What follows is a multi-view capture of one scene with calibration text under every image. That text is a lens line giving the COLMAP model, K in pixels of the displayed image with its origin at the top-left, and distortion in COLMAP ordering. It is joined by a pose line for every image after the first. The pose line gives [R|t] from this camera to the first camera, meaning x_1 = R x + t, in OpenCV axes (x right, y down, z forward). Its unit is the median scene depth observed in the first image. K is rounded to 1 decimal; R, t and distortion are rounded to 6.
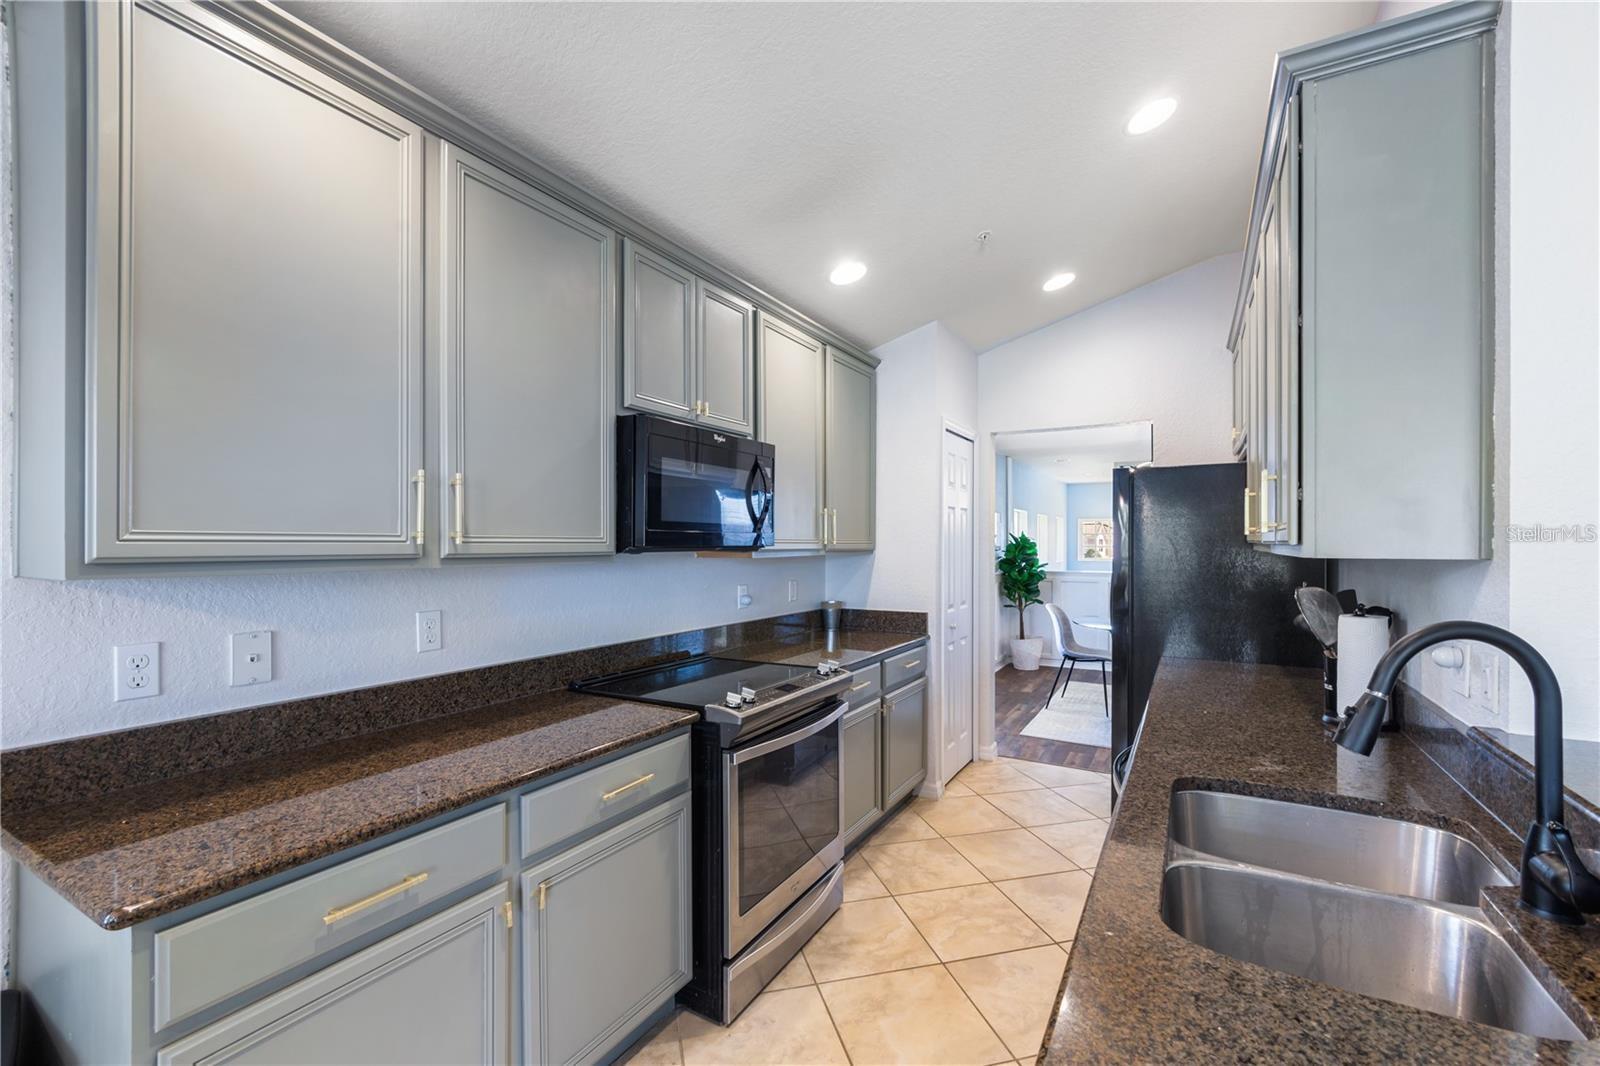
lens RADIAL K [[690.7, 0, 799.2], [0, 690.7, 538.6], [0, 0, 1]] dist [0.002075, -0.000051]
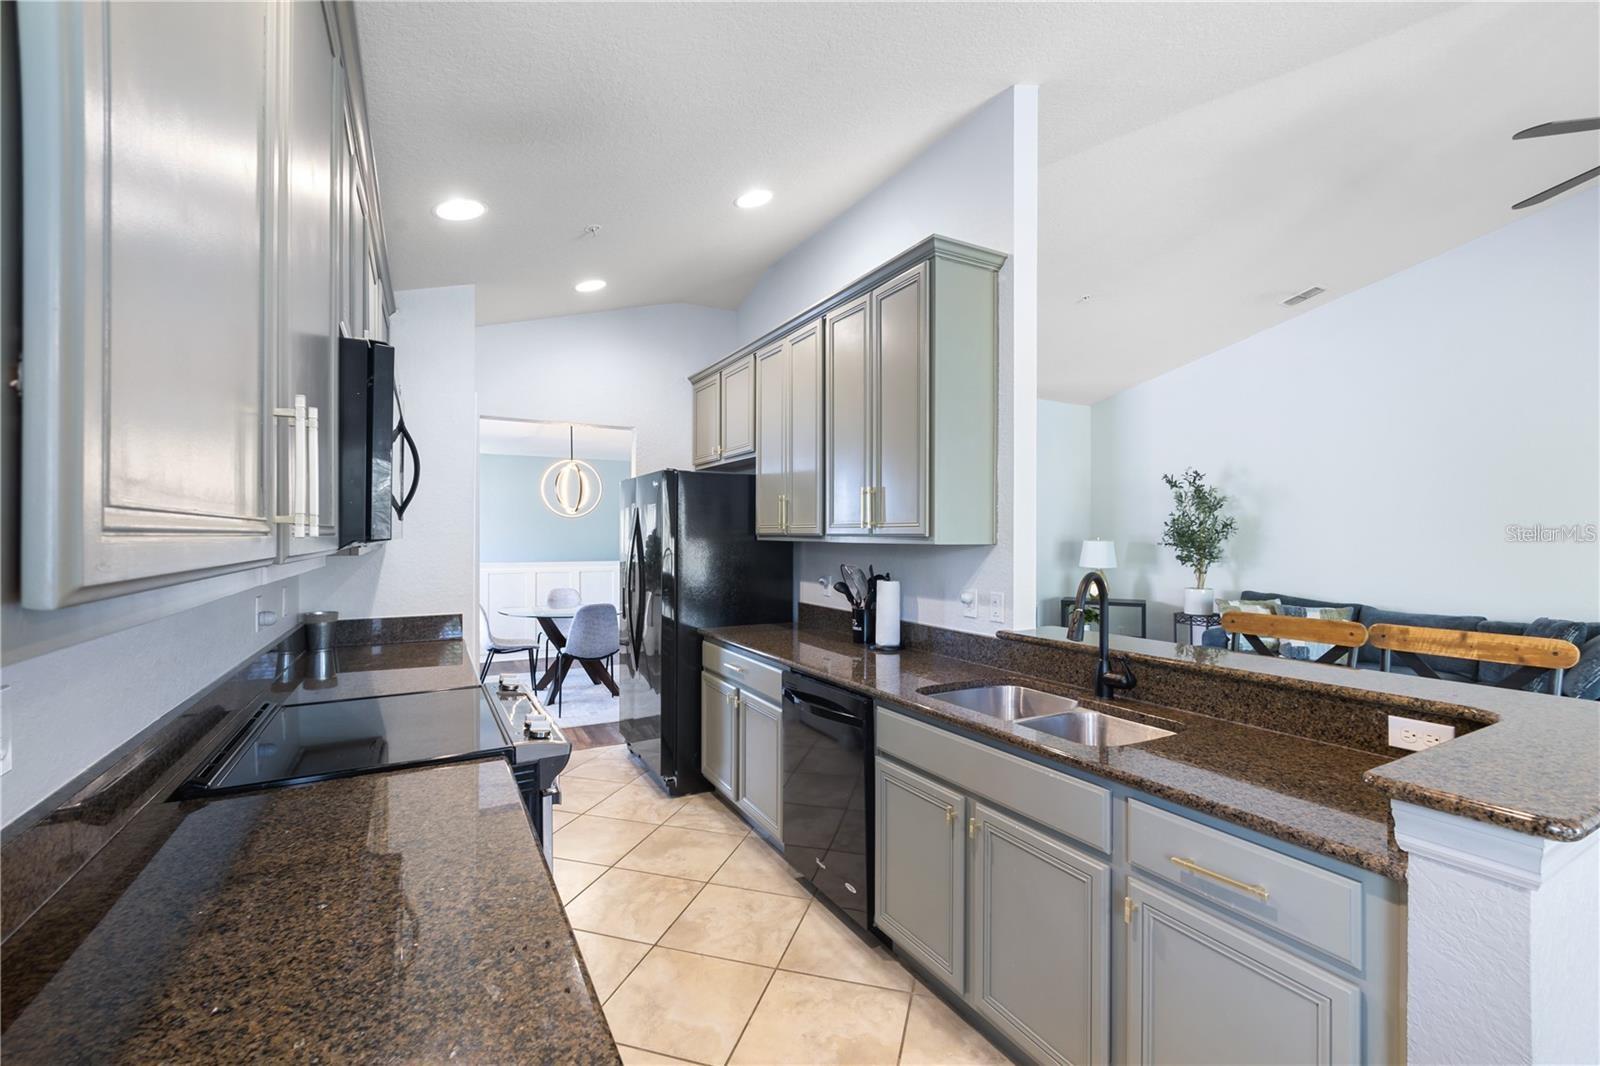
lens RADIAL K [[680.2, 0, 810.2], [0, 680.2, 530.4], [0, 0, 1]] dist [-0.010146, -0.000038]
pose [[0.506080, 0.009585, 0.862433, -0.499180], [-0.008080, 0.999947, -0.006371, 0.004364], [-0.862448, -0.003744, 0.506131, 0.269812]]
